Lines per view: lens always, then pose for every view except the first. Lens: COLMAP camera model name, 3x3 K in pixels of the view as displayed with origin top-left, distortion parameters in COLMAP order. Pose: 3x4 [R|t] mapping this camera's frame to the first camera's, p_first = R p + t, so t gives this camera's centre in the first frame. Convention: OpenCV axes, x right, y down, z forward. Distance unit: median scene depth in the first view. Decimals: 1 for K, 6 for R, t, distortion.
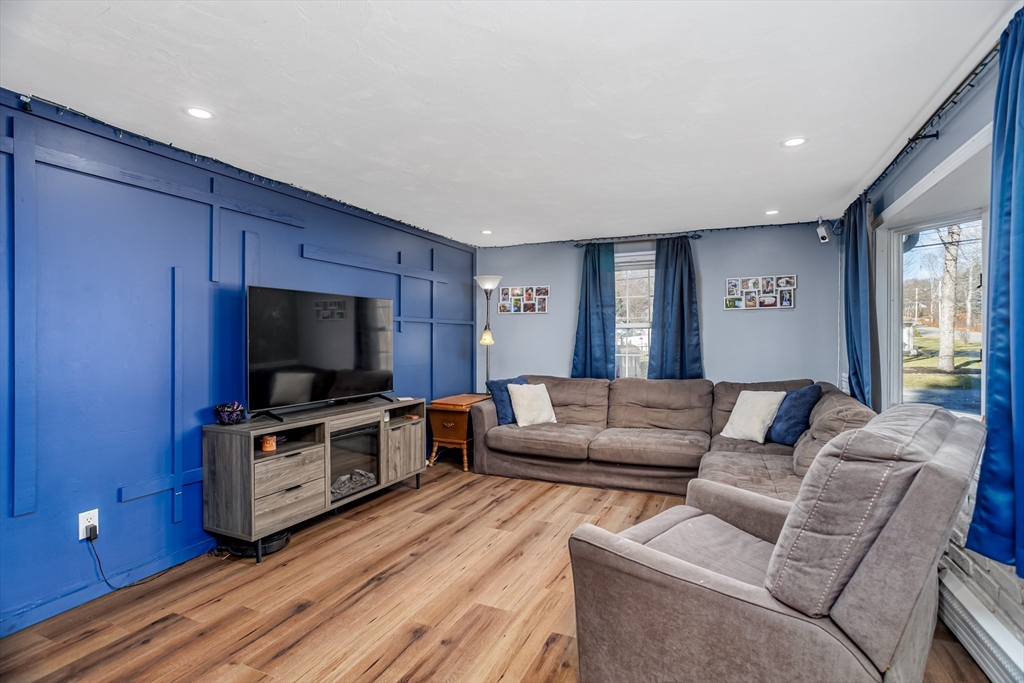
lens RADIAL K [[497.5, 0, 519.3], [0, 497.5, 333.9], [0, 0, 1]] dist [-0.047794, 0.025572]
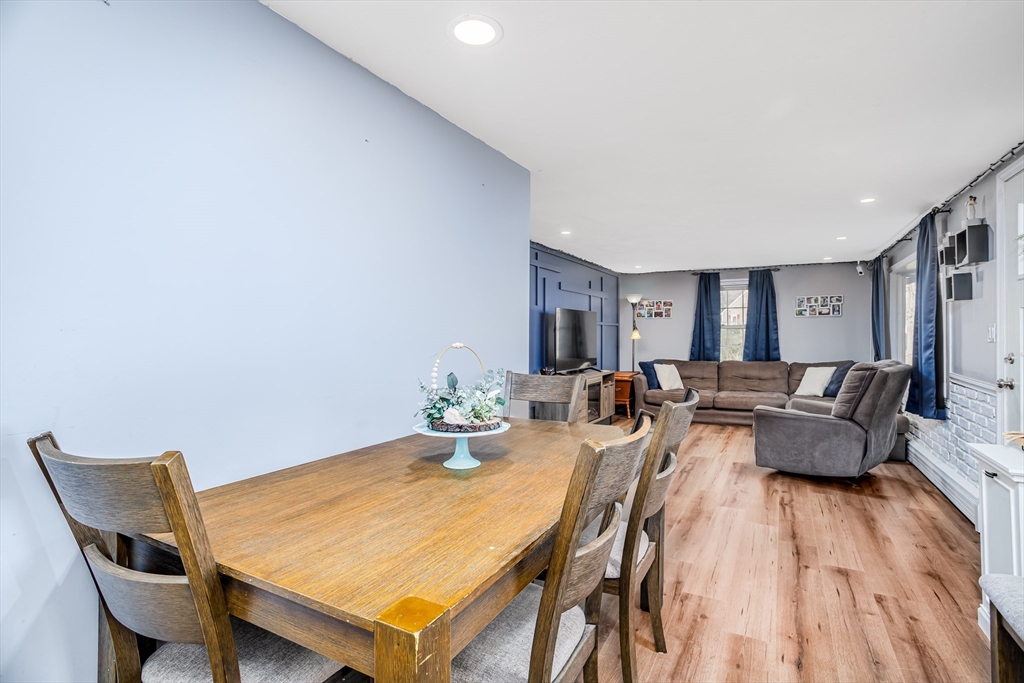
lens RADIAL K [[497.5, 0, 519.3], [0, 497.5, 333.9], [0, 0, 1]] dist [-0.047794, 0.025572]
pose [[0.997329, 0.000529, -0.073032, -0.379296], [-0.000050, 0.999978, 0.006559, -0.005682], [0.073034, -0.006538, 0.997308, -0.682106]]
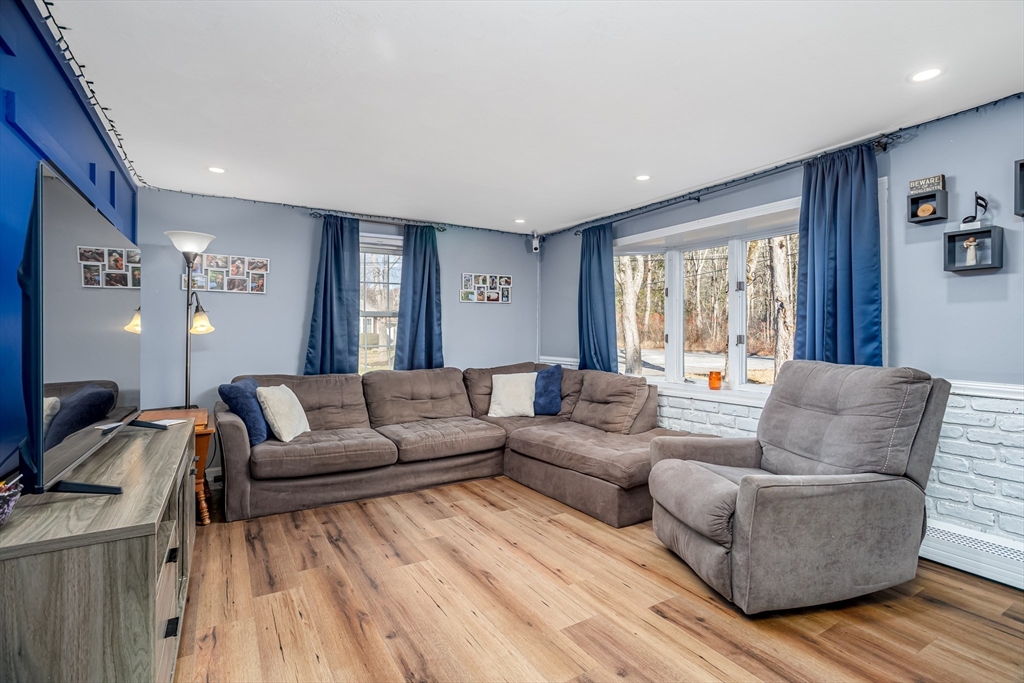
lens RADIAL K [[494.9, 0, 519.0], [0, 494.9, 332.3], [0, 0, 1]] dist [-0.057690, 0.032379]
pose [[0.561911, 0.007334, 0.827165, -0.448848], [-0.007398, 0.999965, -0.003841, 0.022853], [-0.827165, -0.003961, 0.561945, 0.324058]]
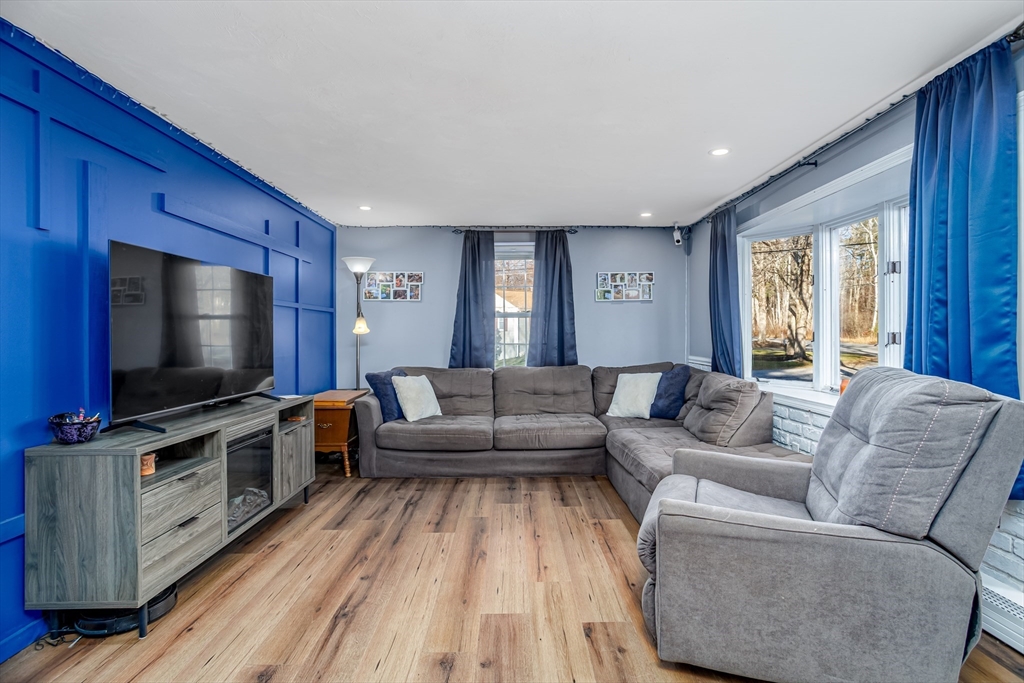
lens RADIAL K [[494.9, 0, 519.0], [0, 494.9, 332.3], [0, 0, 1]] dist [-0.057690, 0.032379]
pose [[0.906991, 0.000106, 0.421149, -0.217786], [-0.001041, 0.999997, 0.001992, 0.020277], [-0.421148, -0.002245, 0.906989, 0.095510]]
